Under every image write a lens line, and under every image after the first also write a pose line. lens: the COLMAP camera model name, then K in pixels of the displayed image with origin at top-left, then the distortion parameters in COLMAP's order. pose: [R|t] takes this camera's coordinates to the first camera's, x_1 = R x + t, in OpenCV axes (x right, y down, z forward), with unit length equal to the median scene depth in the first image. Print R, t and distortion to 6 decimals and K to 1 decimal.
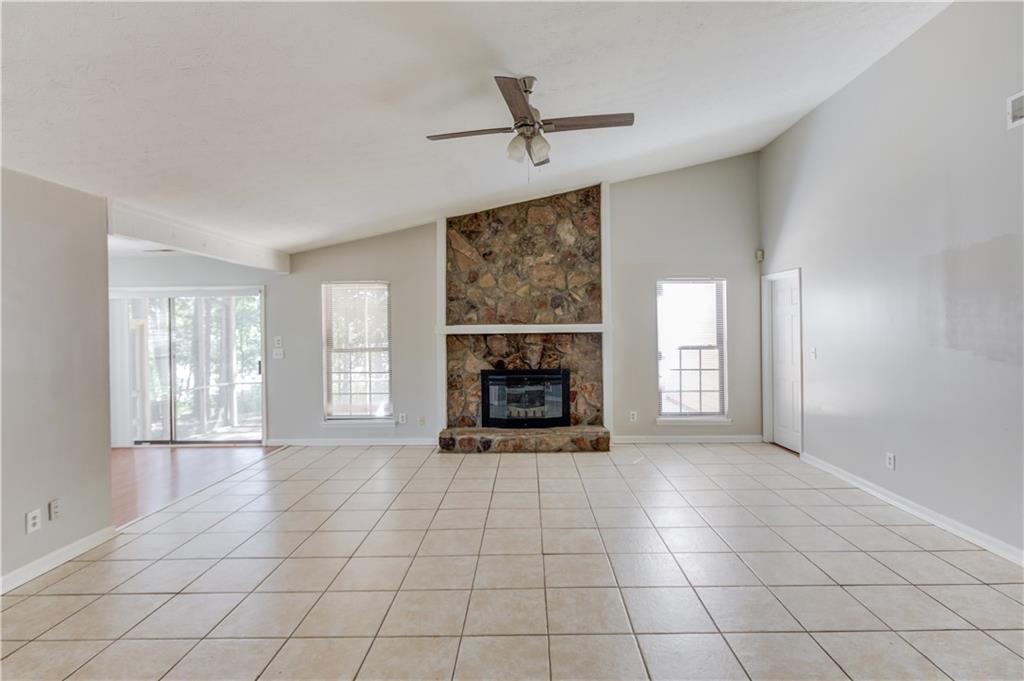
lens RADIAL K [[502.0, 0, 550.6], [0, 502.0, 325.7], [0, 0, 1]] dist [-0.048202, 0.000578]
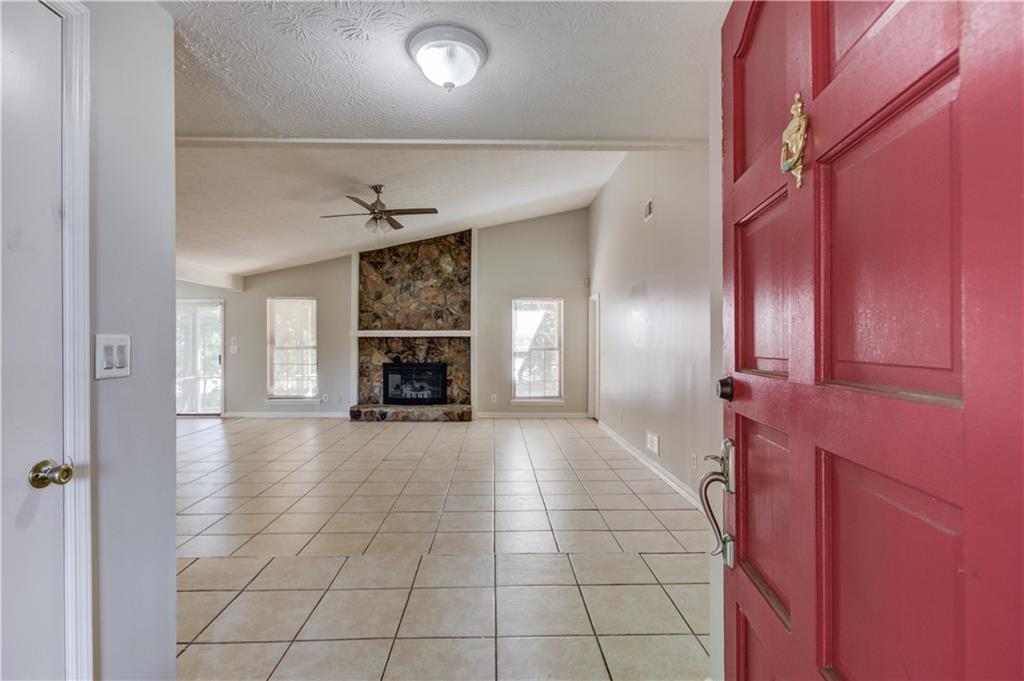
lens RADIAL K [[488.6, 0, 510.5], [0, 488.6, 335.4], [0, 0, 1]] dist [-0.014210, 0.000835]
pose [[0.999918, 0.011748, 0.005122, 0.203885], [-0.011764, 0.999926, 0.003122, 0.003942], [-0.005085, -0.003182, 0.999982, -0.345122]]
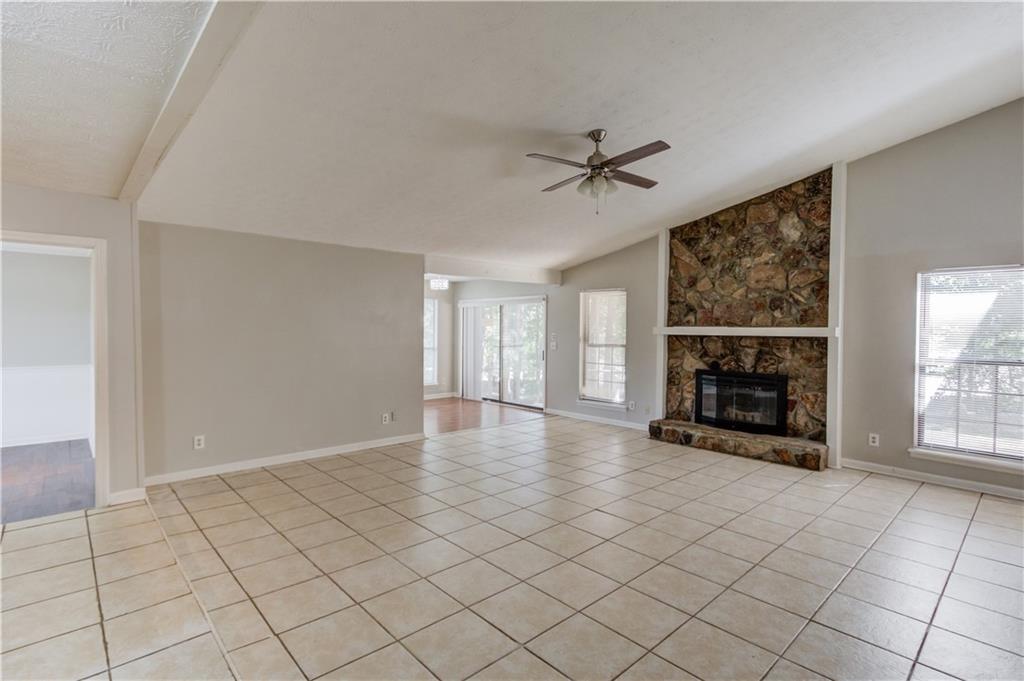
lens RADIAL K [[496.2, 0, 486.9], [0, 496.2, 334.9], [0, 0, 1]] dist [-0.016177, 0.000345]
pose [[0.645270, 0.027016, -0.763477, 0.370813], [-0.009250, 0.999578, 0.027553, -0.008995], [0.763898, -0.010717, 0.645248, -0.012248]]
